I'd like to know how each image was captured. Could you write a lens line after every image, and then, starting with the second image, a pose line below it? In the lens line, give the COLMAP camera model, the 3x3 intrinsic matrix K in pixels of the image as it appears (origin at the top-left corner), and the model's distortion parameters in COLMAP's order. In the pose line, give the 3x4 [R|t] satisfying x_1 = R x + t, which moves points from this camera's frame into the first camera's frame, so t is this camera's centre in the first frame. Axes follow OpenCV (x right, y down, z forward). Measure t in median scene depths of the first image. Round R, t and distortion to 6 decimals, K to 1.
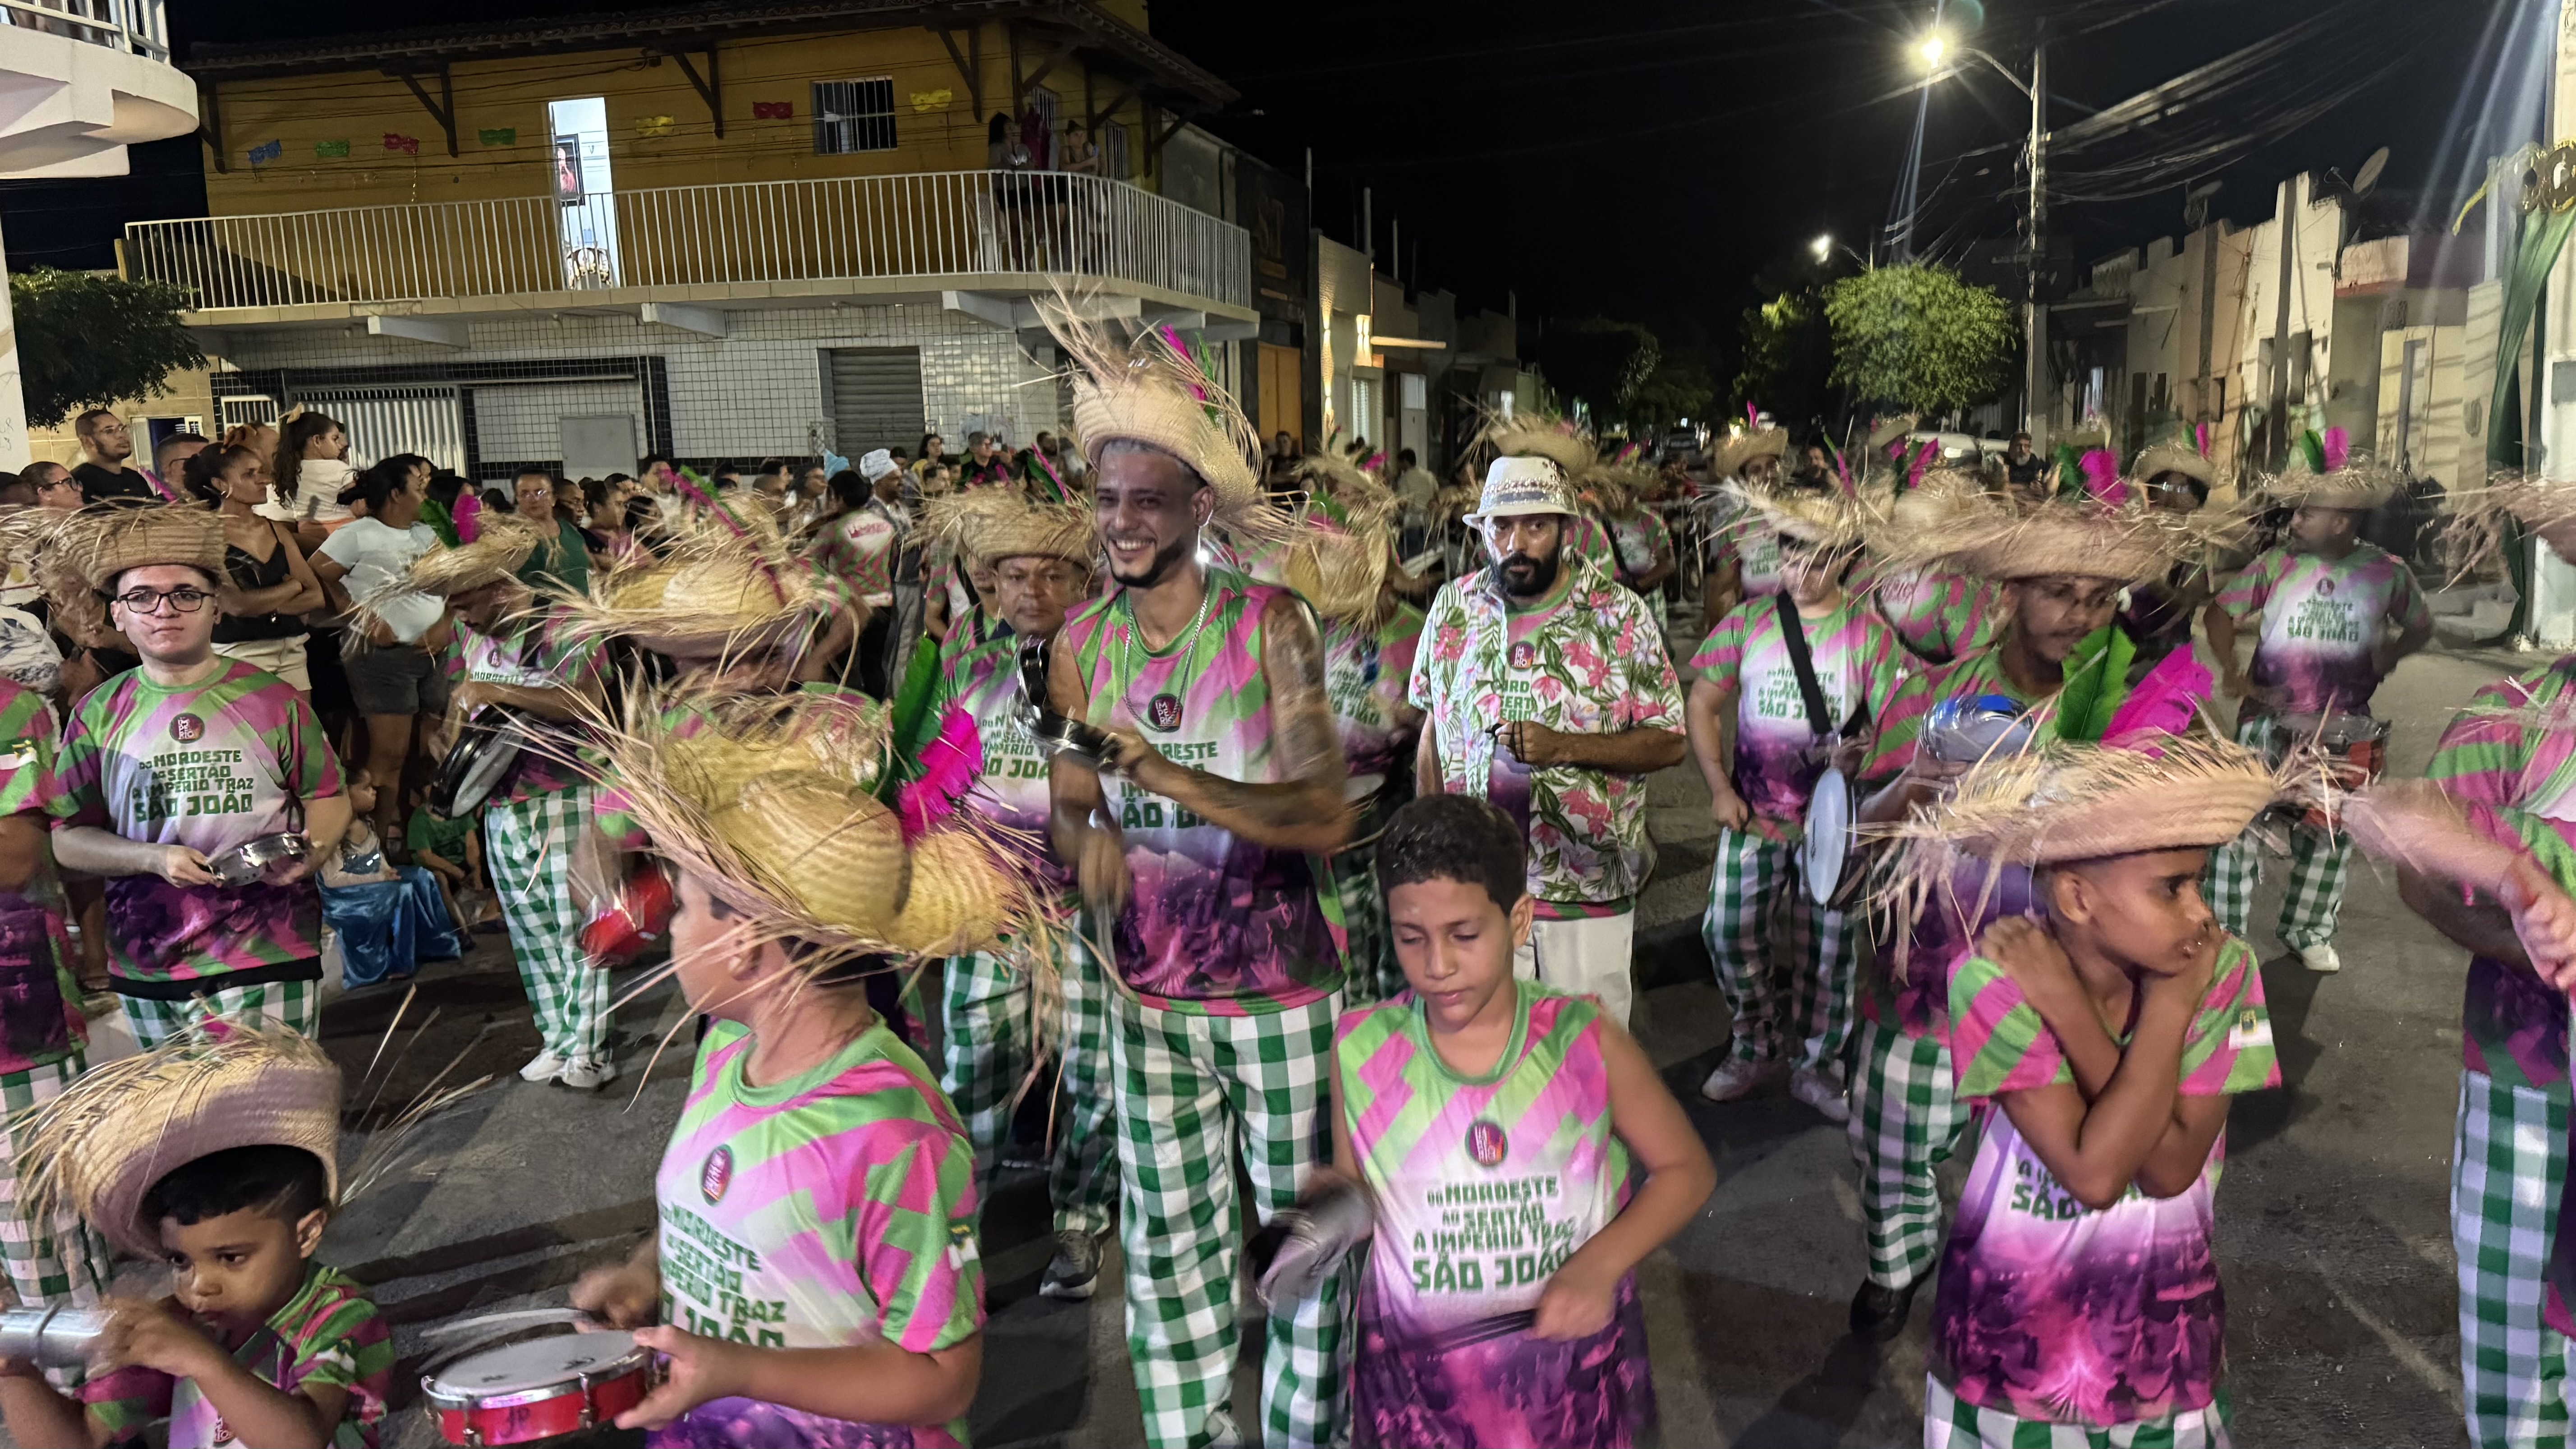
lens RADIAL K [[1725.9, 0, 1336.4], [0, 1725.9, 723.7], [0, 0, 1]] dist [0.157362, -0.247361]
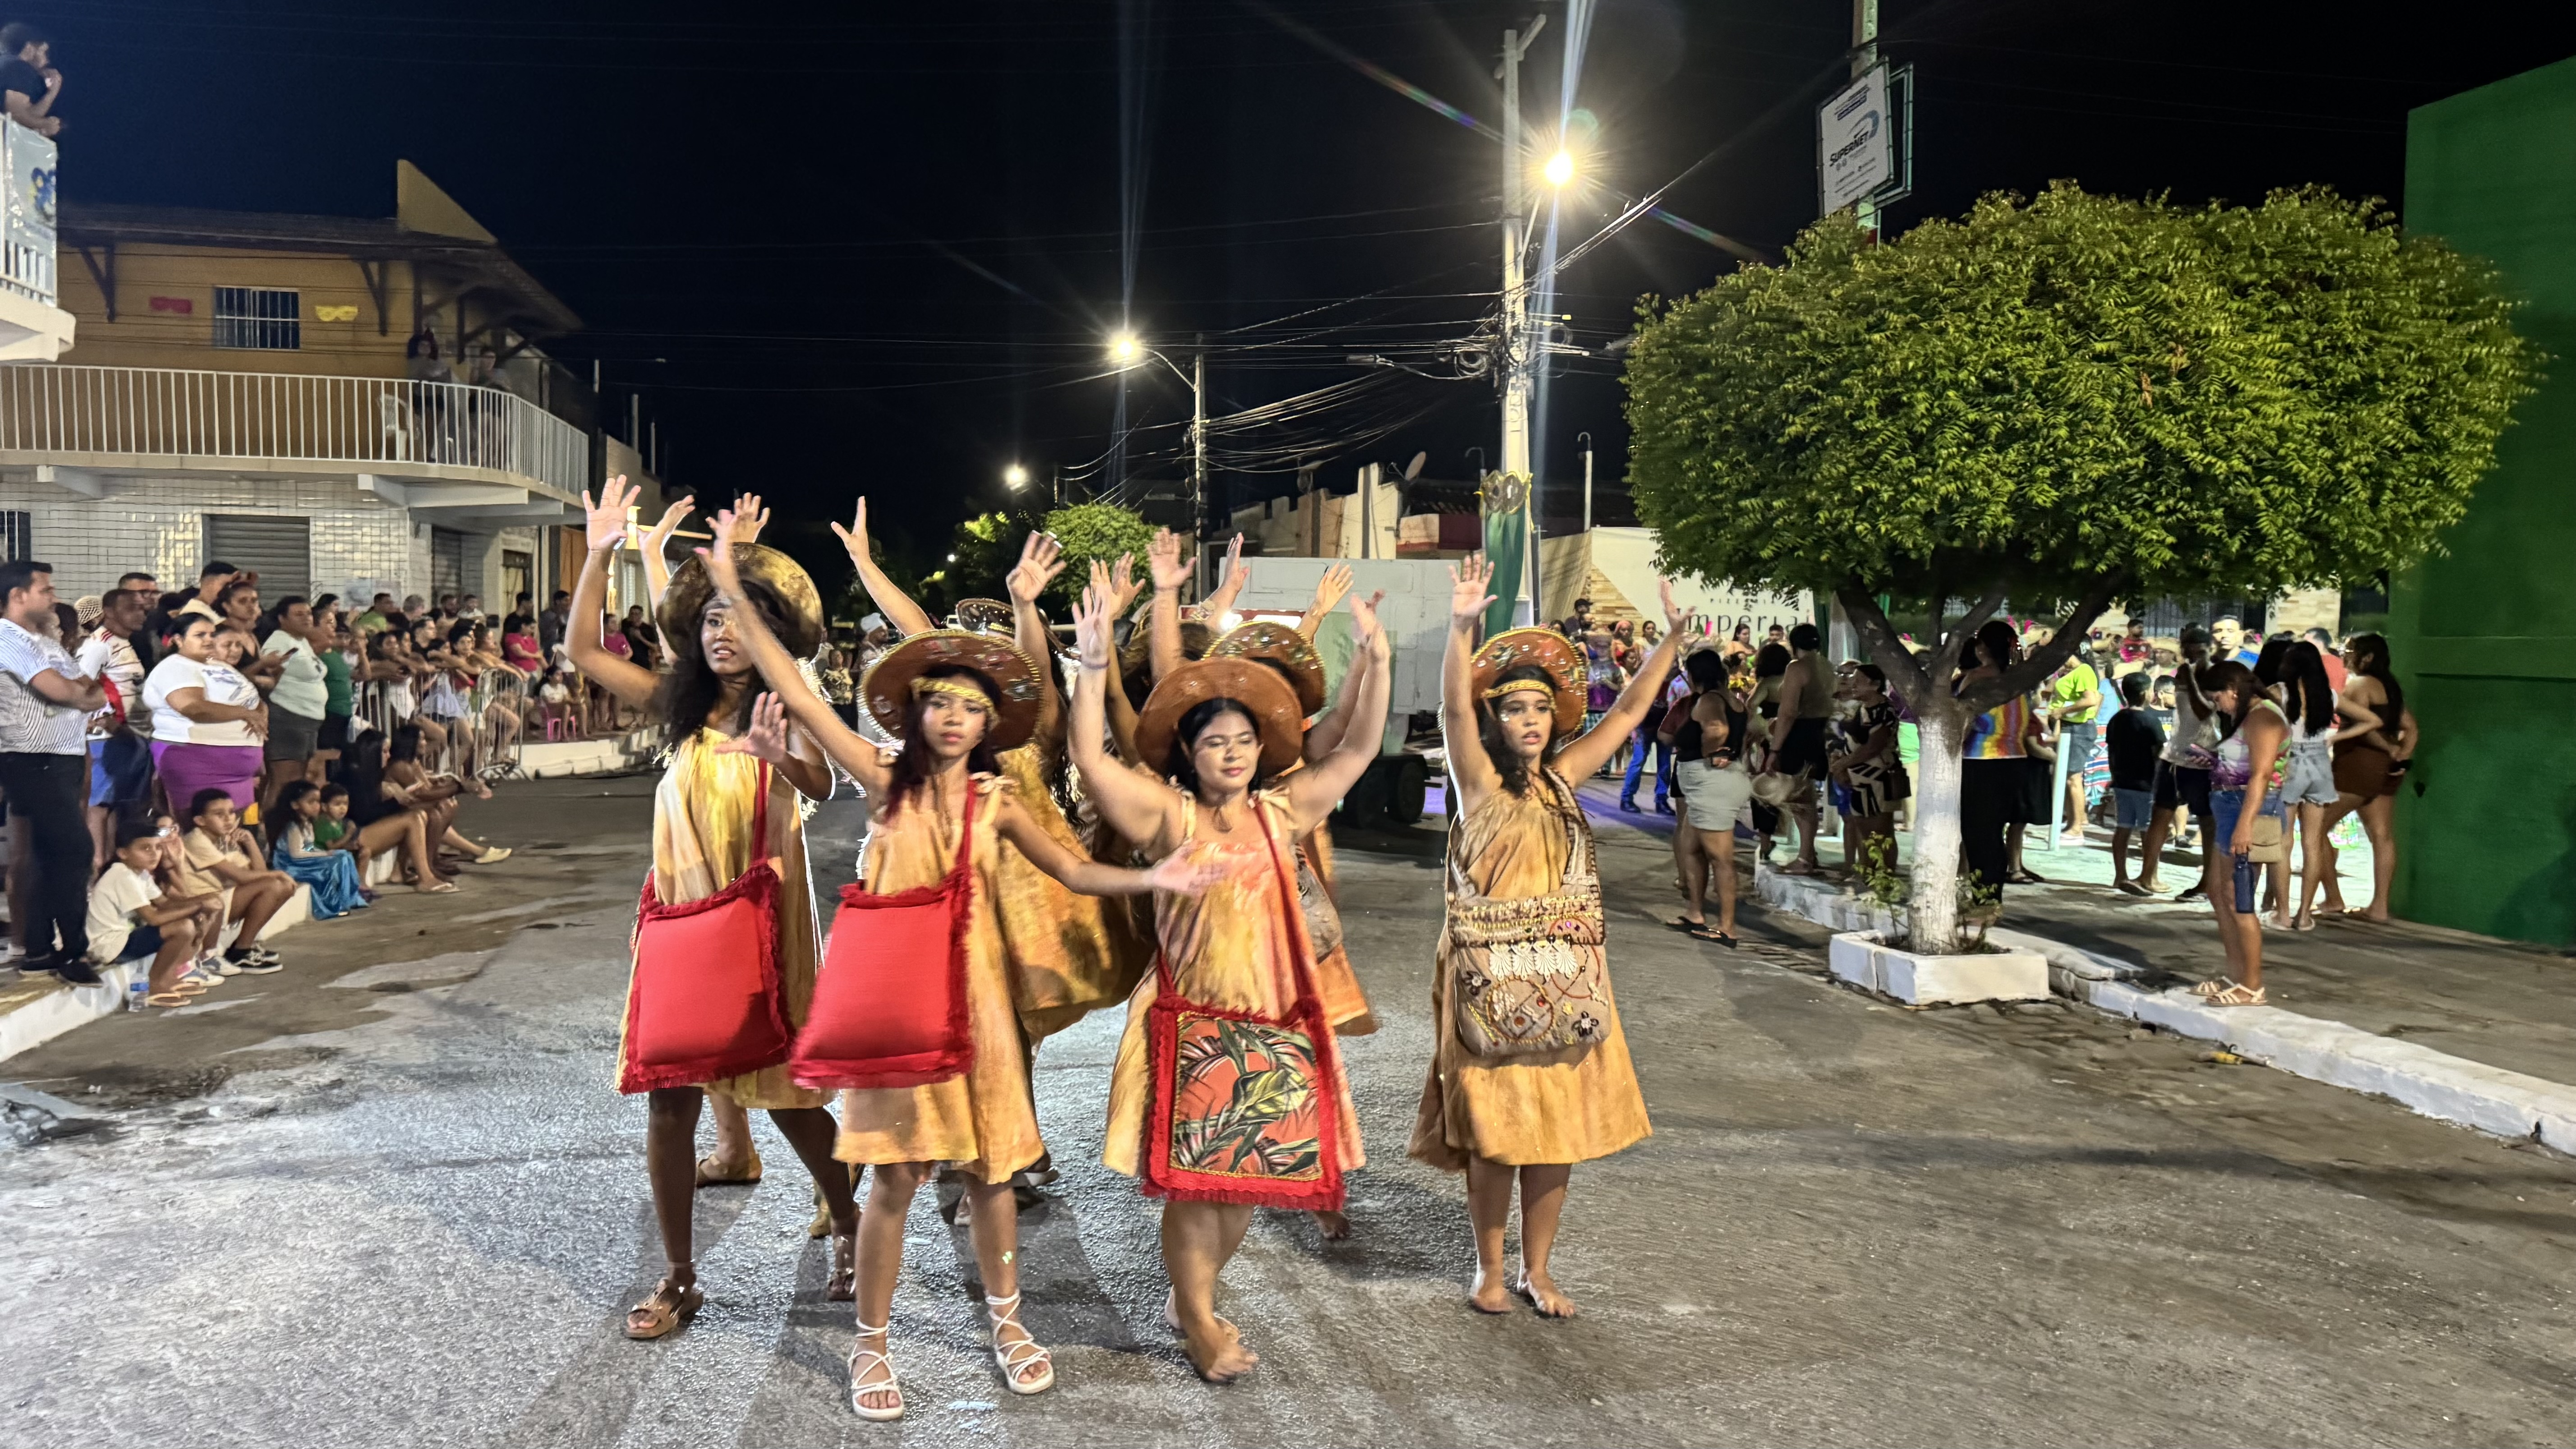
lens RADIAL K [[1747.7, 0, 1288.0], [0, 1747.7, 724.5], [0, 0, 1]] dist [0.103551, -0.108770]
pose [[0.904144, 0.016071, 0.426925, -0.152125], [0.031524, 0.994059, -0.104181, 0.056562], [-0.426063, 0.107653, 0.898266, -0.285880]]
